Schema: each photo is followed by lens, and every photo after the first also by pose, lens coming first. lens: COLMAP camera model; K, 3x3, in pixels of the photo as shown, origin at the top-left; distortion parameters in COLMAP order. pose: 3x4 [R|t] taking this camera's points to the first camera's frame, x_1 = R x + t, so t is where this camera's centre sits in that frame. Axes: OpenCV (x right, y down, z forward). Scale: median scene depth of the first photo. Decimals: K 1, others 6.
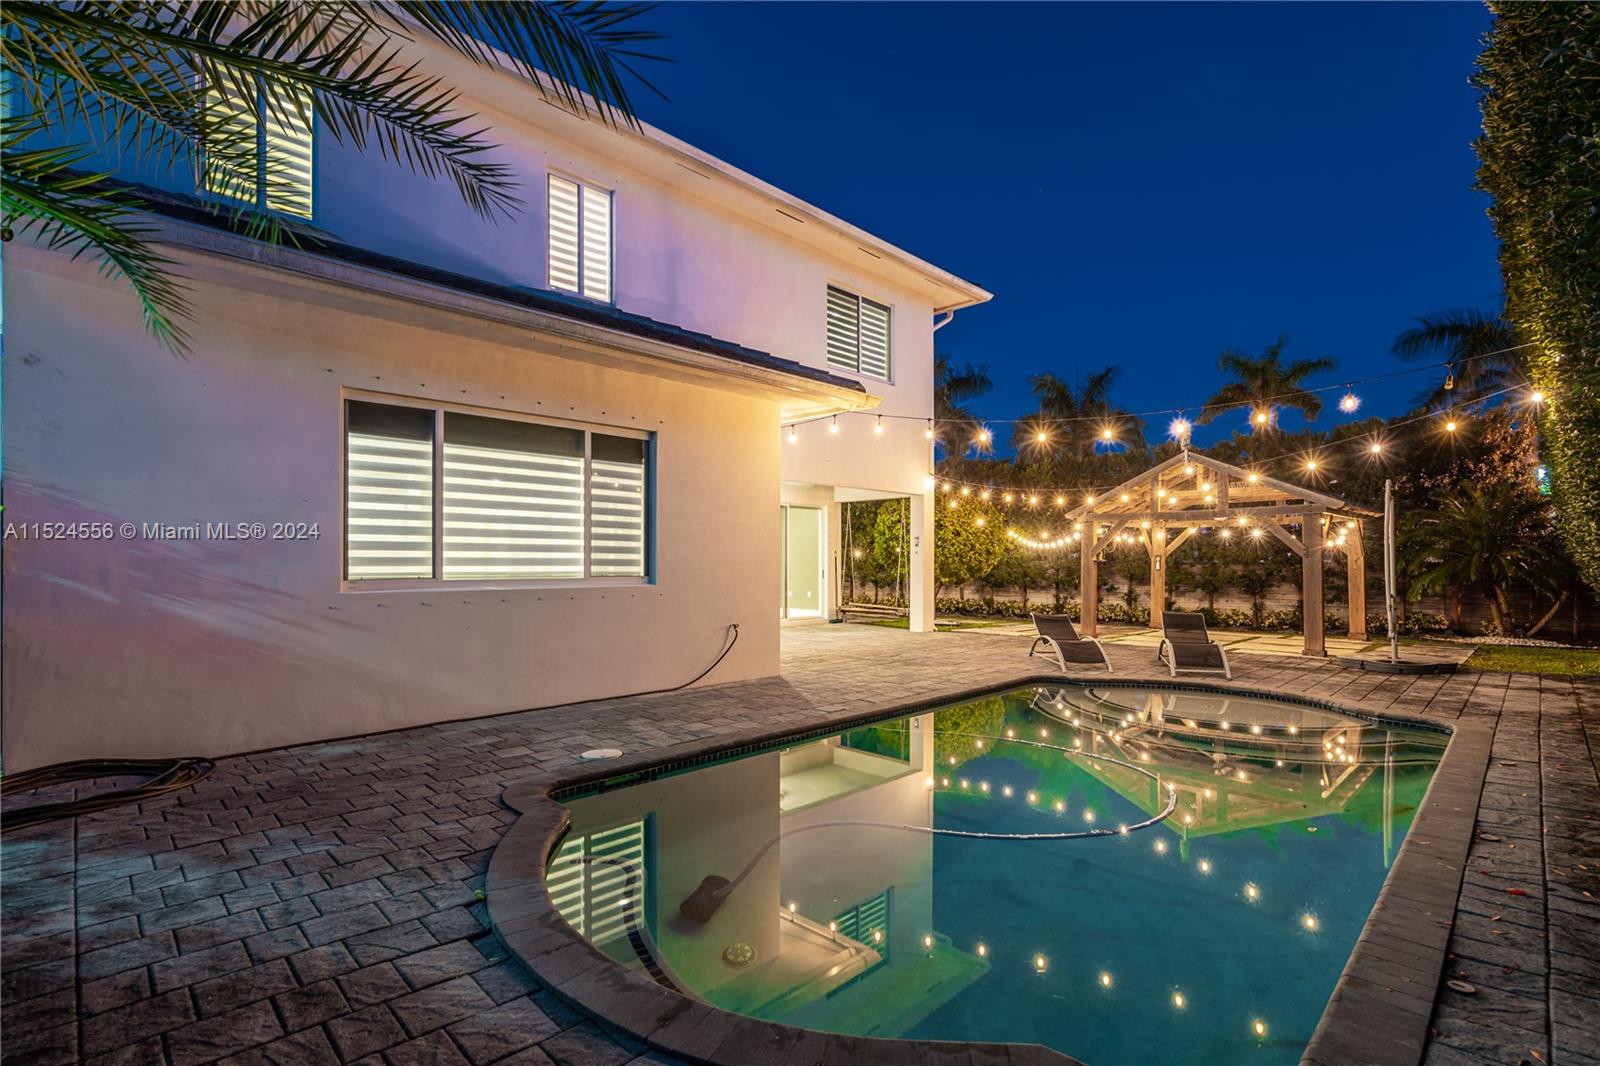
lens RADIAL K [[722.3, 0, 809.6], [0, 722.3, 562.5], [0, 0, 1]] dist [-0.002654, -0.000999]
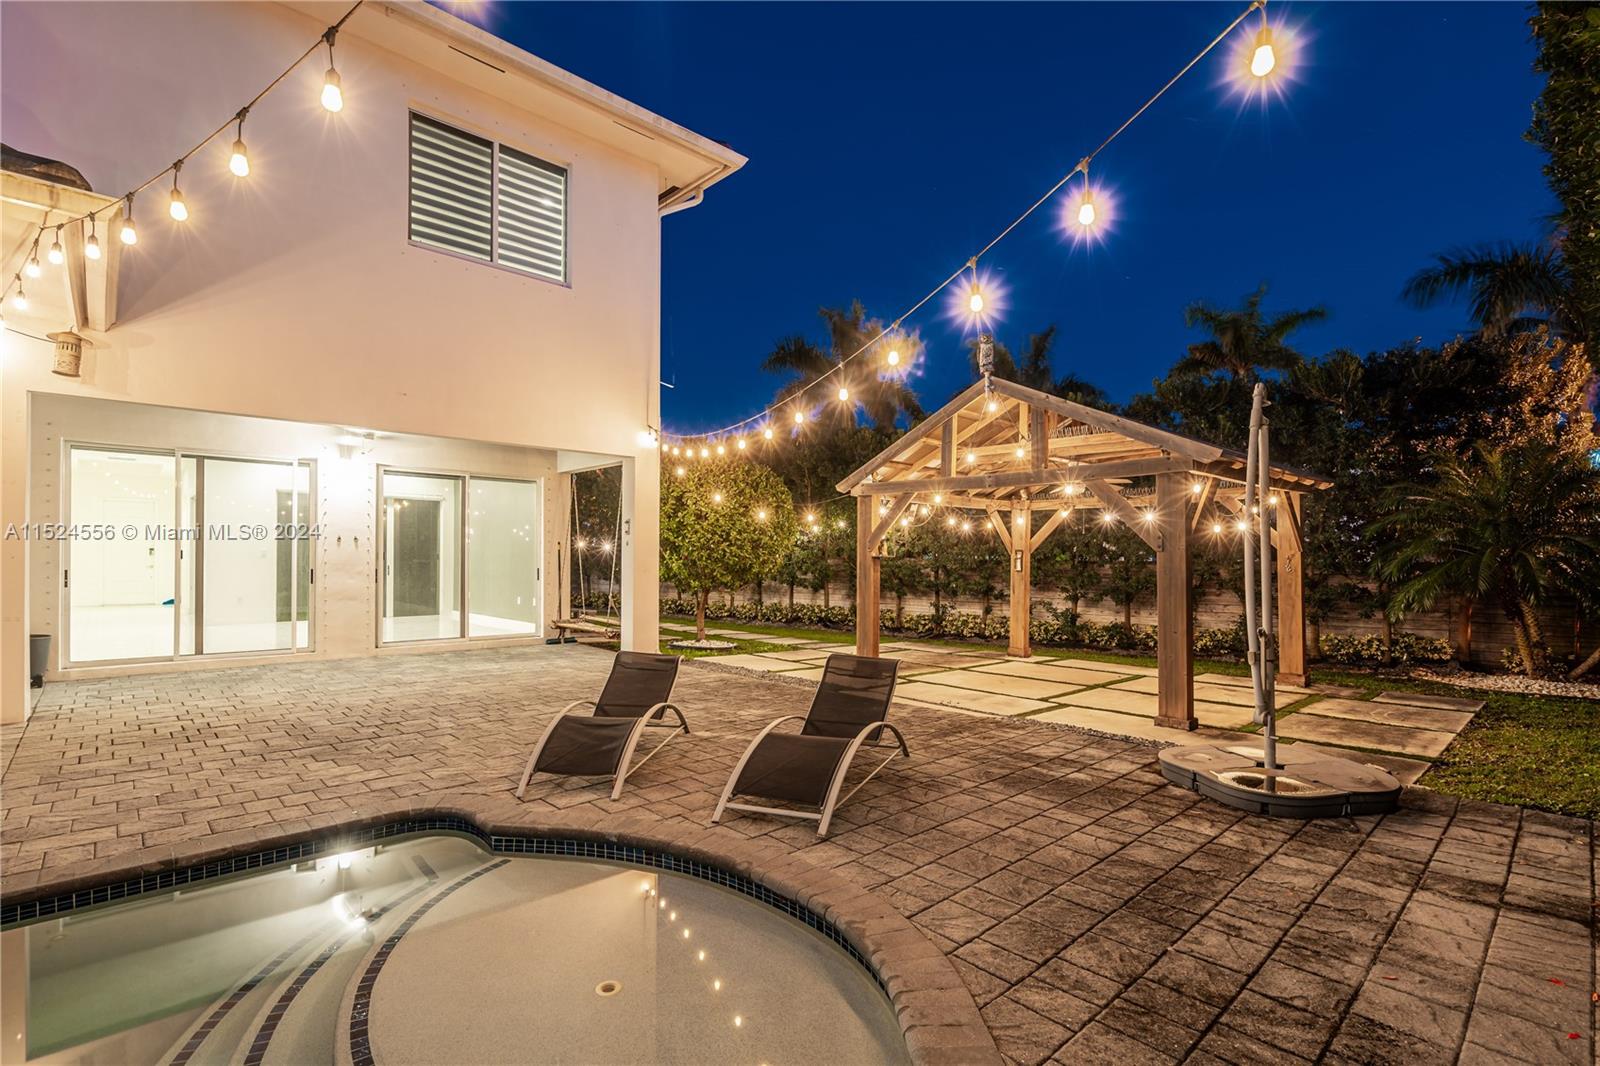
lens RADIAL K [[722.3, 0, 808.5], [0, 722.3, 562.7], [0, 0, 1]] dist [-0.002654, -0.000999]
pose [[0.999392, 0.005219, -0.034472, 0.324706], [-0.005122, 0.999983, 0.002907, 0.001117], [0.034486, -0.002729, 0.999401, 0.321520]]
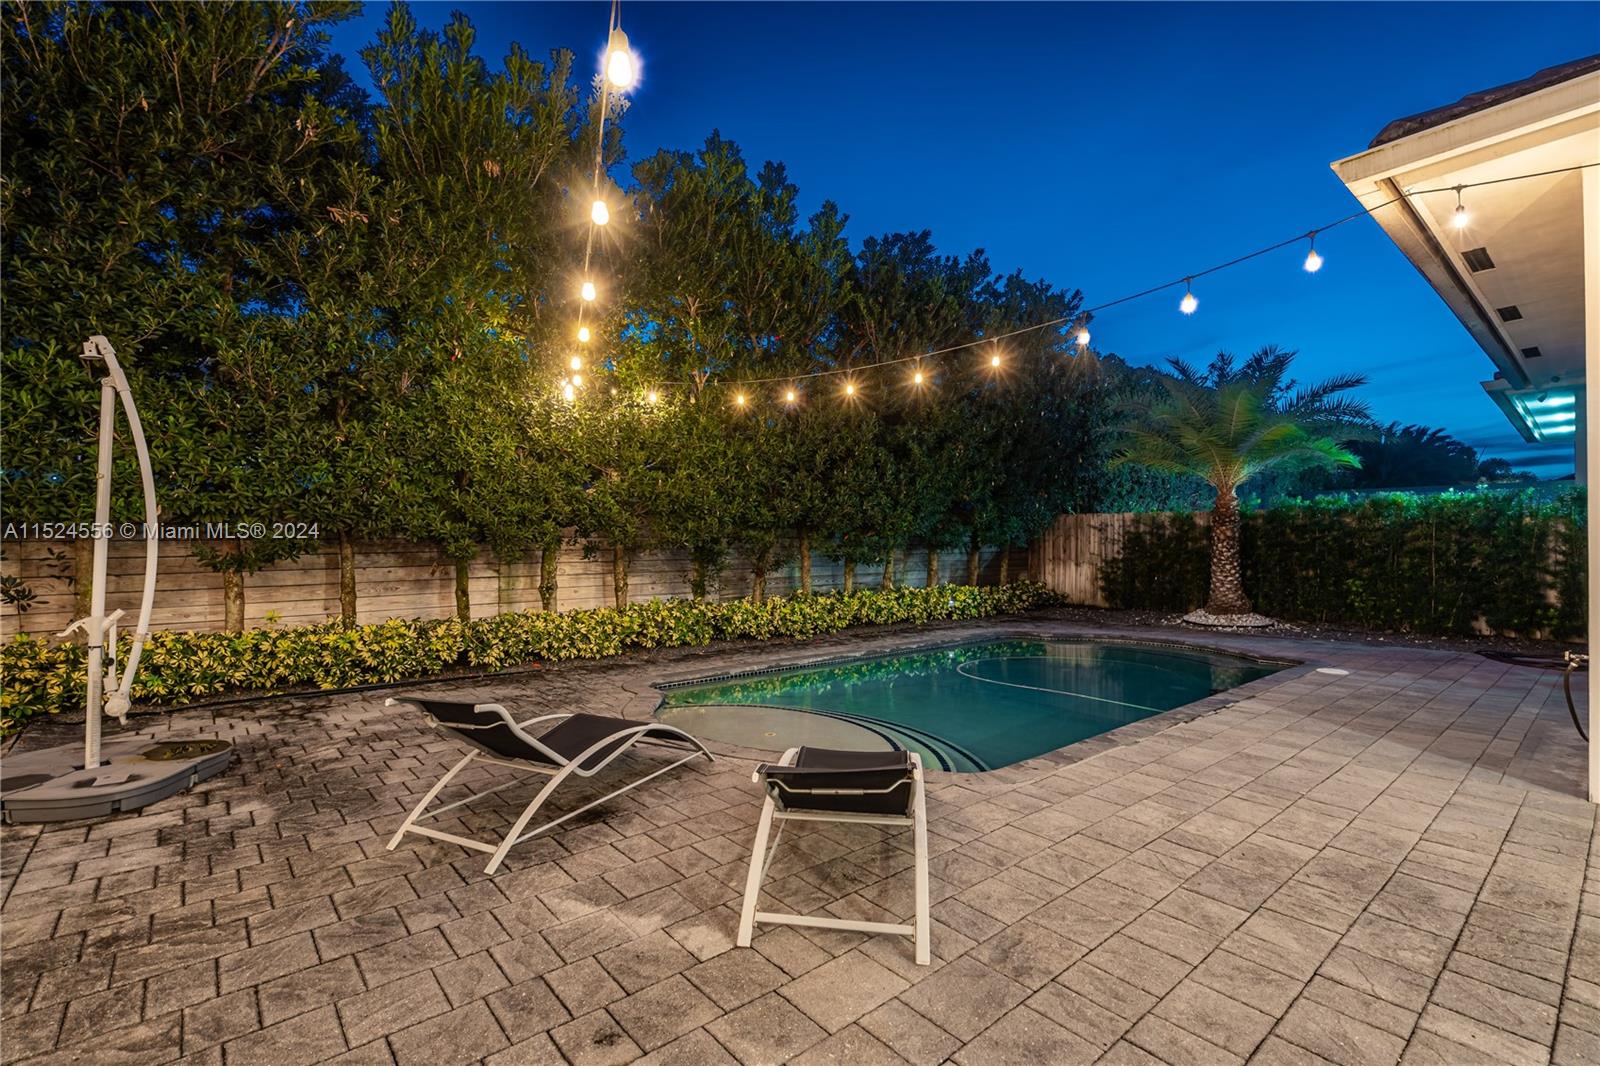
lens RADIAL K [[722.3, 0, 812.3], [0, 722.3, 539.3], [0, 0, 1]] dist [-0.002654, -0.000999]
pose [[-0.997185, 0.000555, 0.074983, 0.224039], [-0.000073, 0.999965, -0.008372, 0.002732], [-0.074985, -0.008353, -0.997150, 0.838864]]
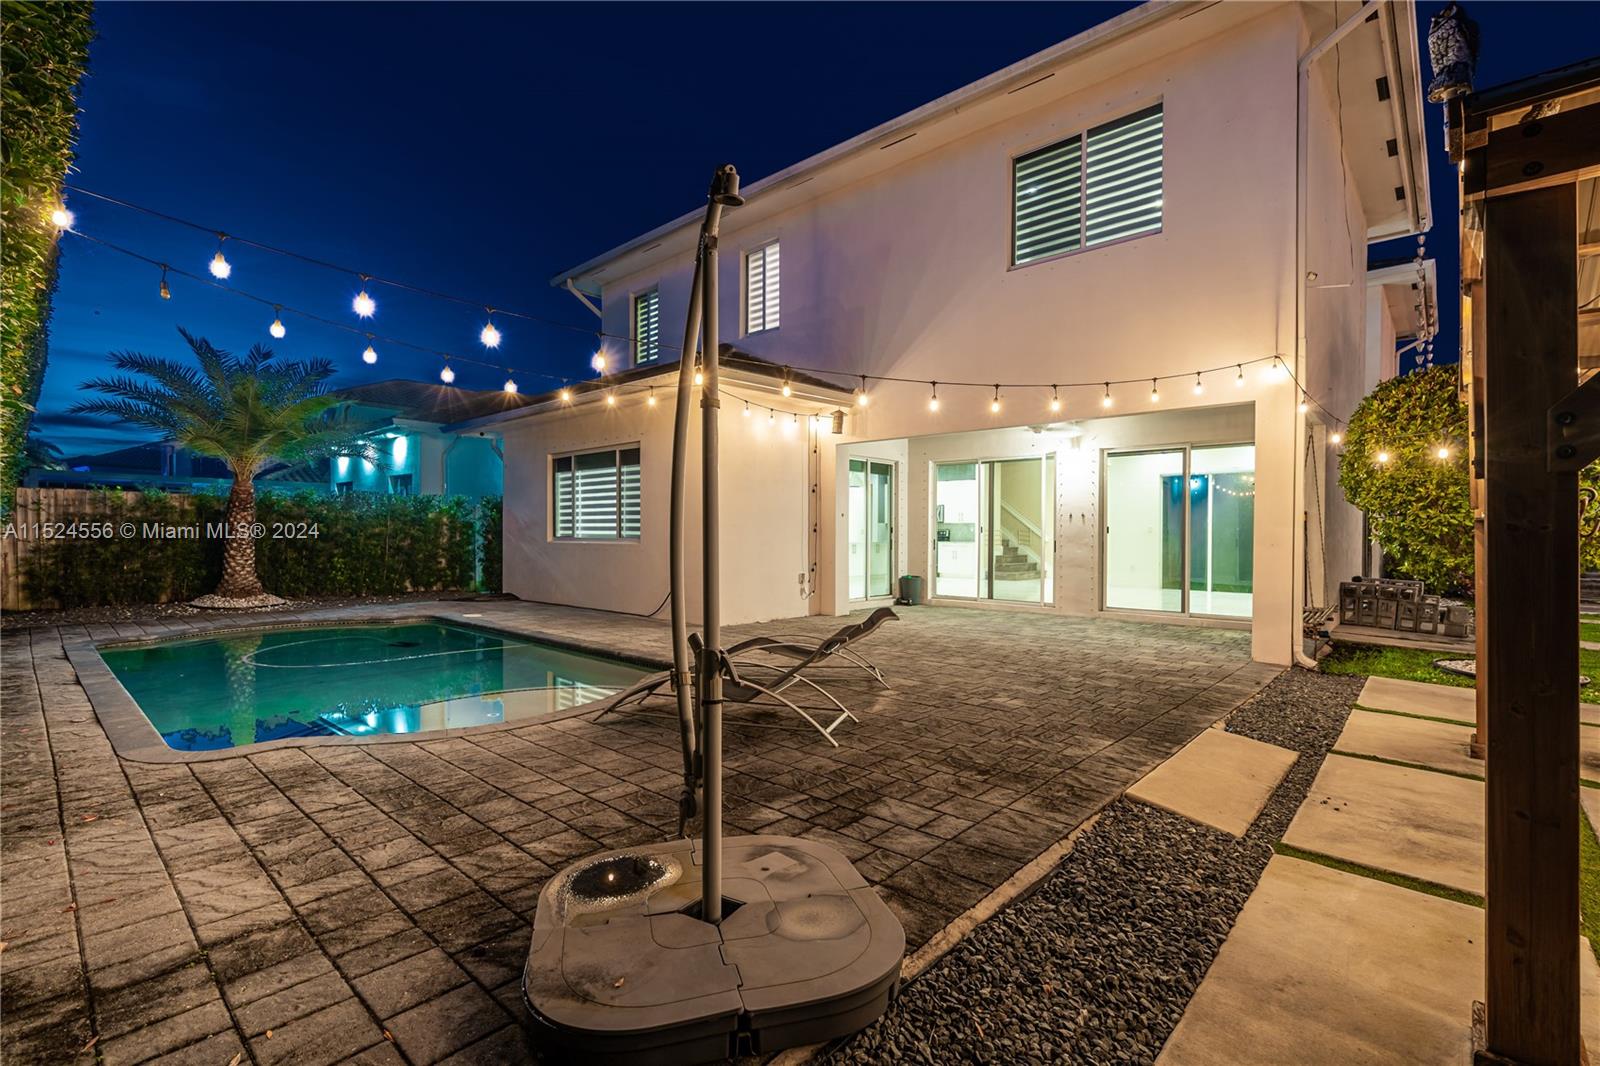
lens RADIAL K [[722.3, 0, 800.6], [0, 722.3, 542.9], [0, 0, 1]] dist [-0.002654, -0.000999]
pose [[0.052302, 0.011525, -0.998565, 0.637227], [-0.004727, 0.999925, 0.011293, 0.005411], [0.998620, 0.004130, 0.052353, 0.616090]]
